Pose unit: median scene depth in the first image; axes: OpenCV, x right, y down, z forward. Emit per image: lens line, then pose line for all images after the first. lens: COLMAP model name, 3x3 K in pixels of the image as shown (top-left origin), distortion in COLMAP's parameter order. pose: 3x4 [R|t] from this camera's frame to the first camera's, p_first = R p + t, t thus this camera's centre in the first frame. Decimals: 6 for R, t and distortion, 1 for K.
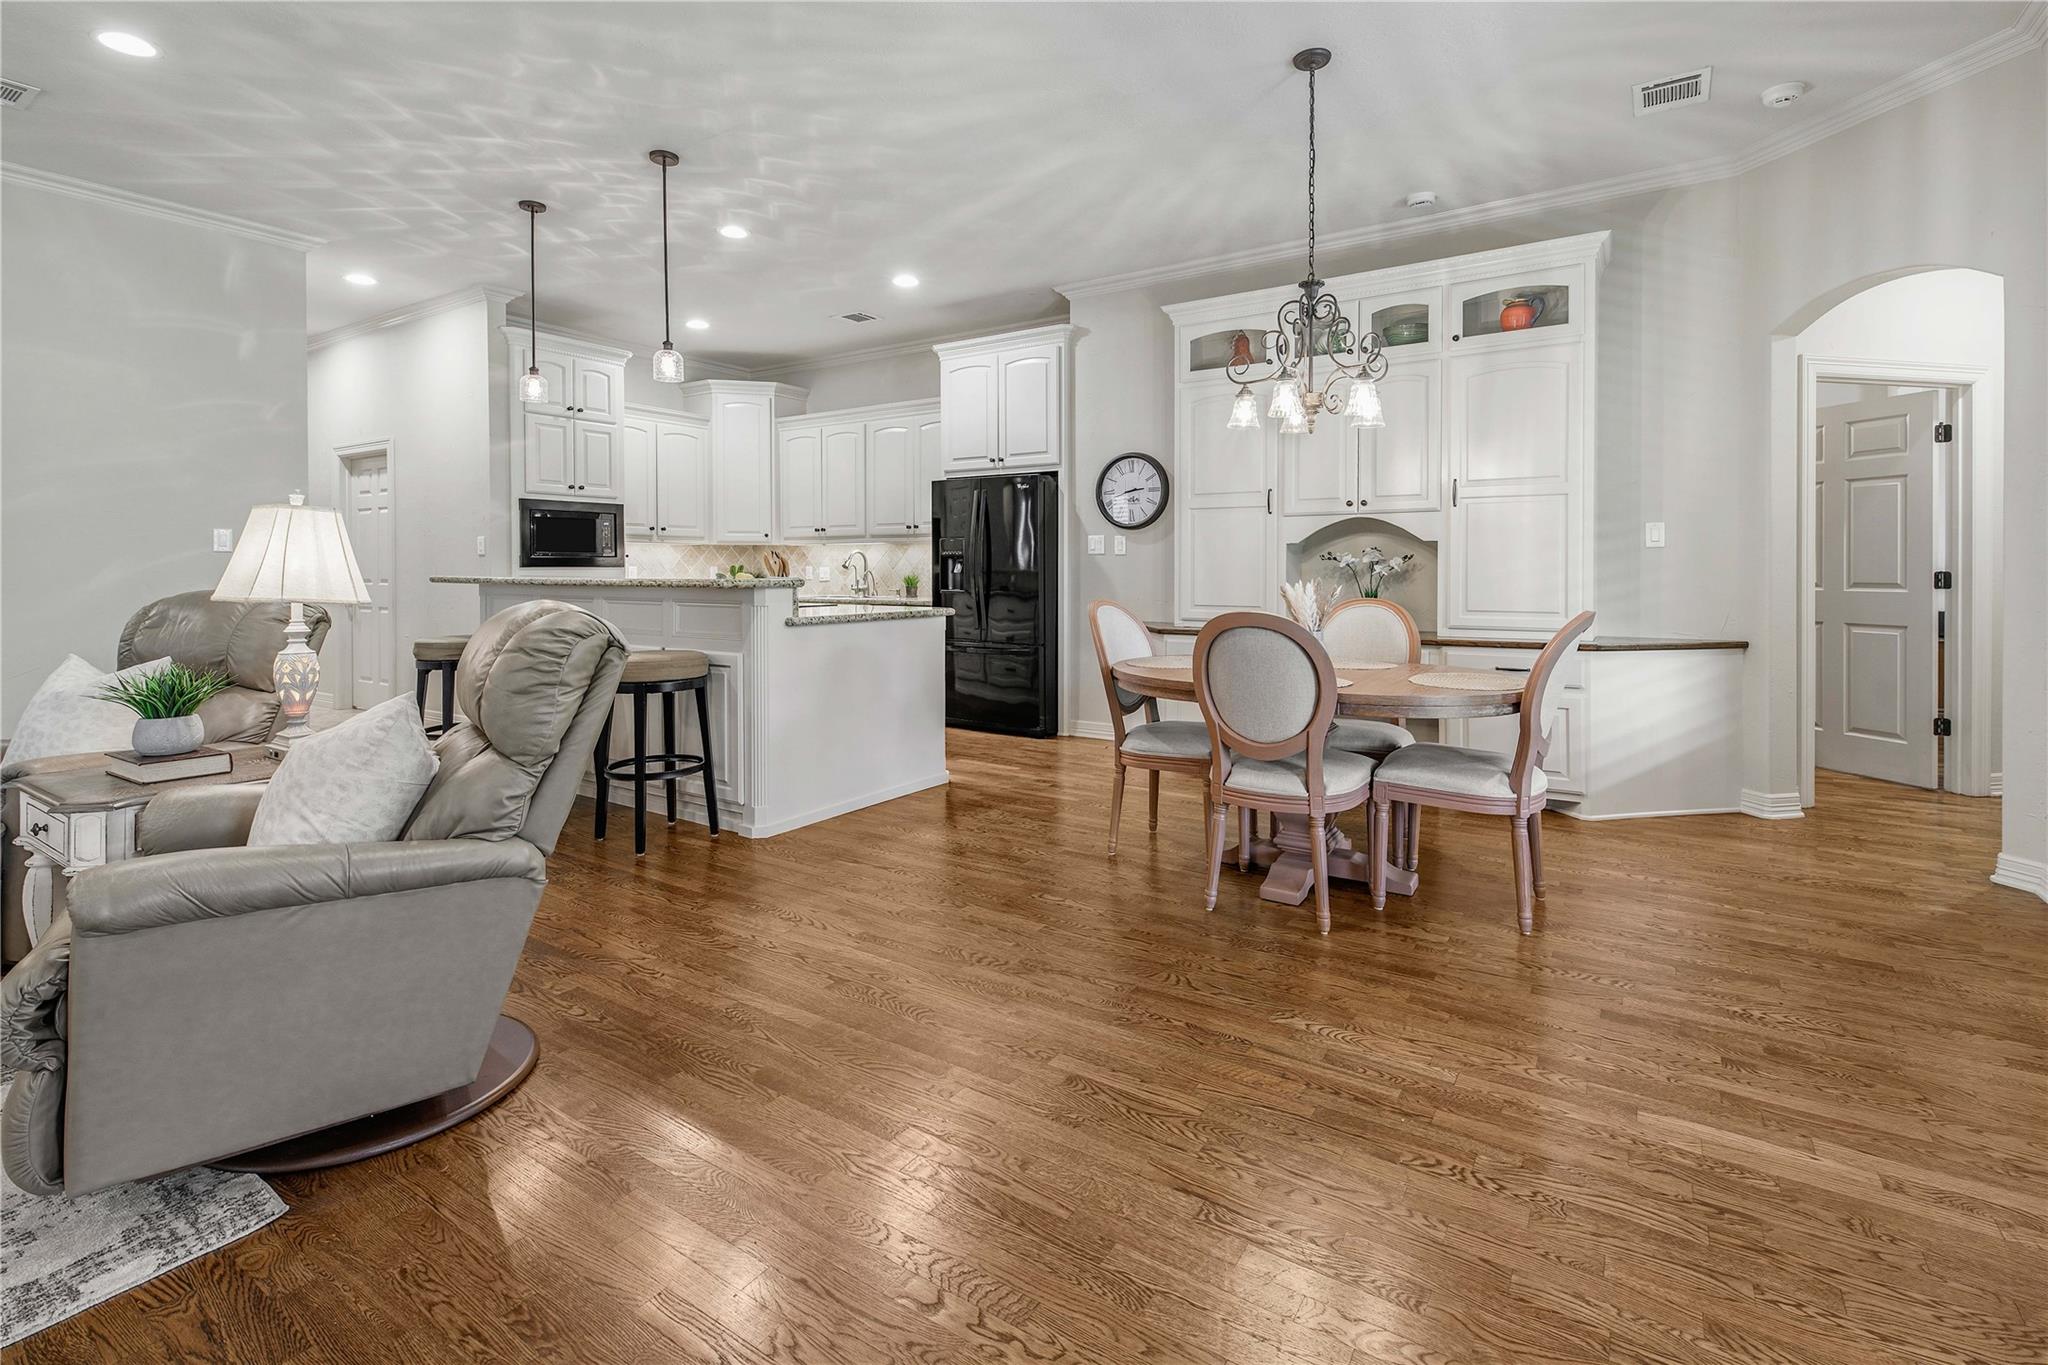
lens RADIAL K [[921.7, 0, 939.4], [0, 921.7, 576.9], [0, 0, 1]] dist [0.001274, -0.000115]
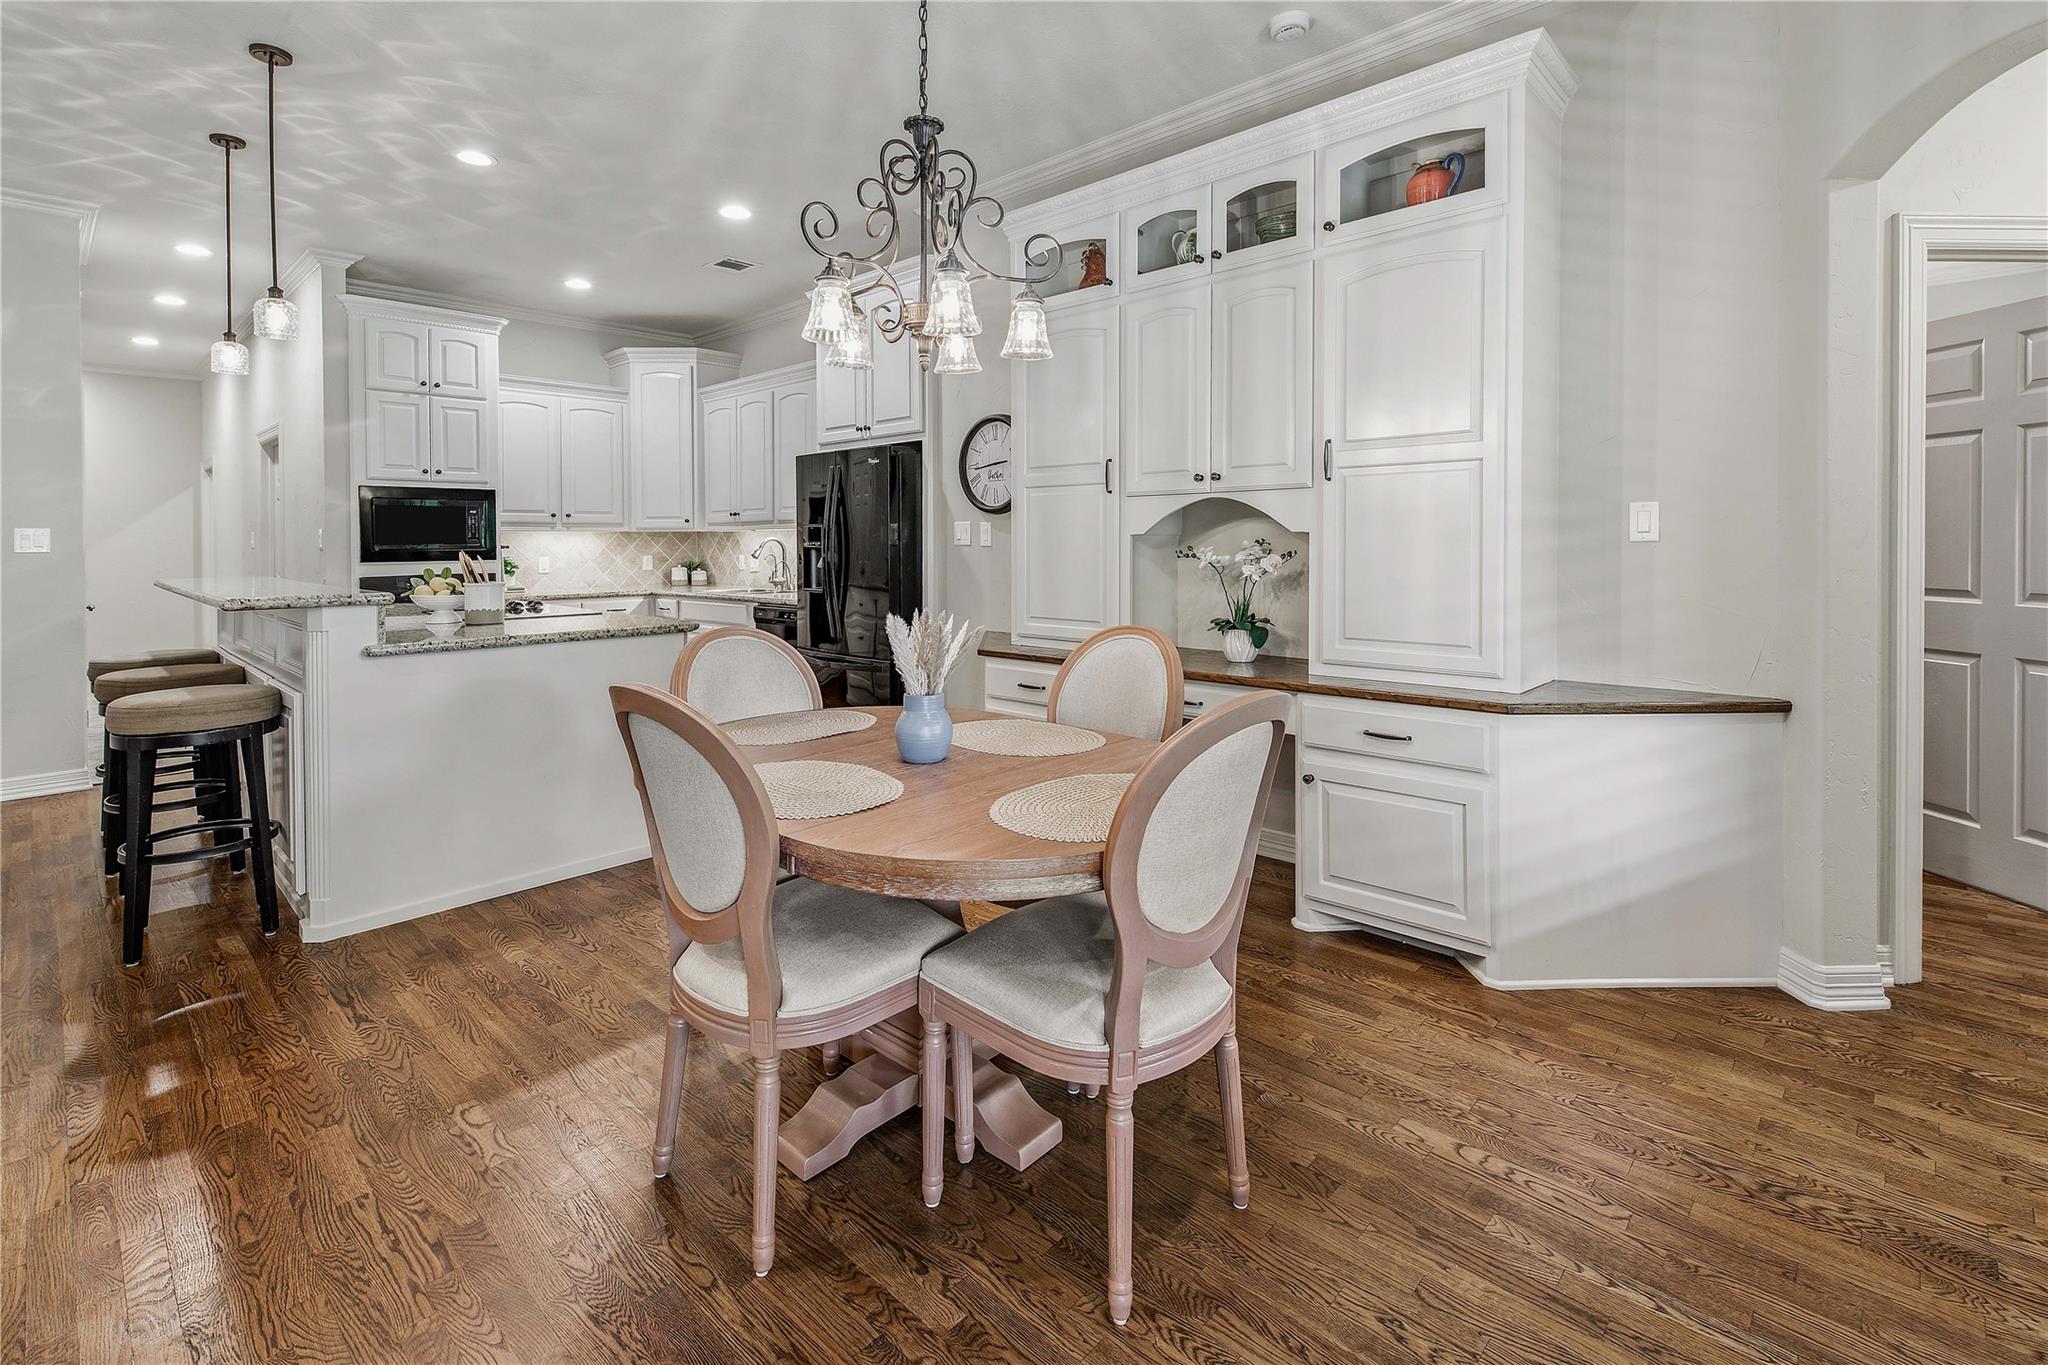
lens RADIAL K [[931.3, 0, 952.9], [0, 931.3, 560.9], [0, 0, 1]] dist [-0.000833, 0.000430]
pose [[0.989423, -0.005216, -0.144963, 0.344176], [0.006723, 0.999928, 0.009904, -0.024244], [0.144901, -0.010774, 0.989387, 0.263585]]
